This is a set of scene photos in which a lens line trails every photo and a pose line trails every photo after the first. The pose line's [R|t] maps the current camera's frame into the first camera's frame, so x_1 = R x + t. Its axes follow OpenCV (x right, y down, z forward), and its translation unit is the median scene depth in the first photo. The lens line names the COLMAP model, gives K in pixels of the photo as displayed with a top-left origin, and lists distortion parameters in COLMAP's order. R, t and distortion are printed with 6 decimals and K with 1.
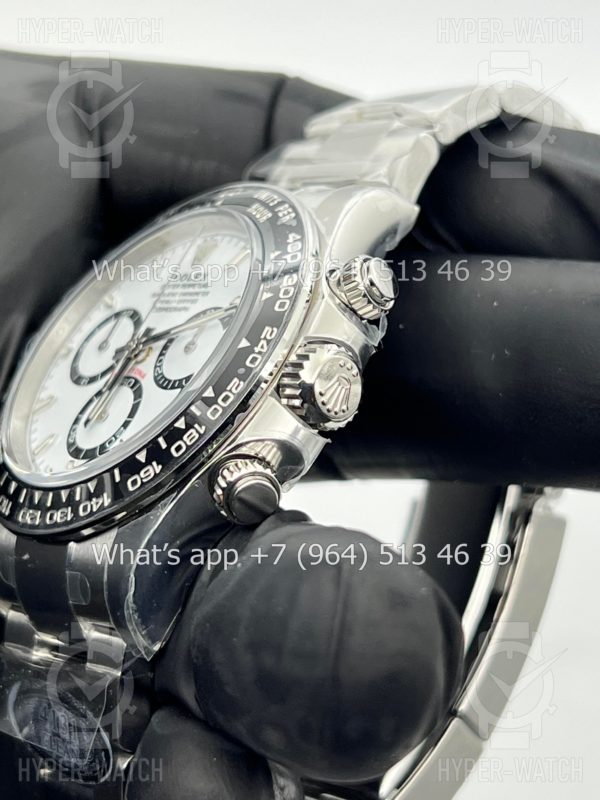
lens RADIAL K [[1860.4, 0, 293.5], [0, 1860.4, 401.2], [0, 0, 1]] dist [0.177030, 0.000000]
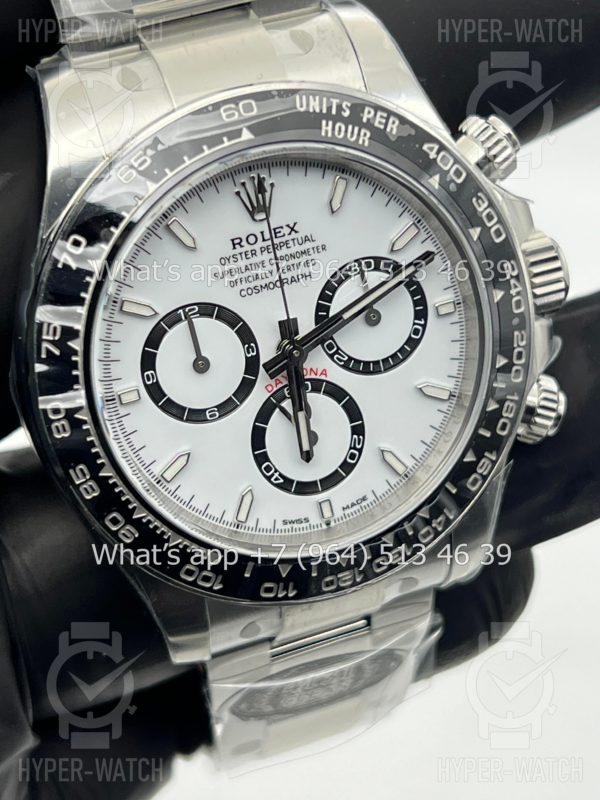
lens RADIAL K [[1860.4, 0, 267.0], [0, 1860.4, 399.8], [0, 0, 1]] dist [0.177030, 0.000000]
pose [[0.323383, -0.711779, 0.623533, -0.656802], [0.039866, 0.668603, 0.742551, -0.666706], [-0.945428, -0.215271, 0.244591, 0.853639]]
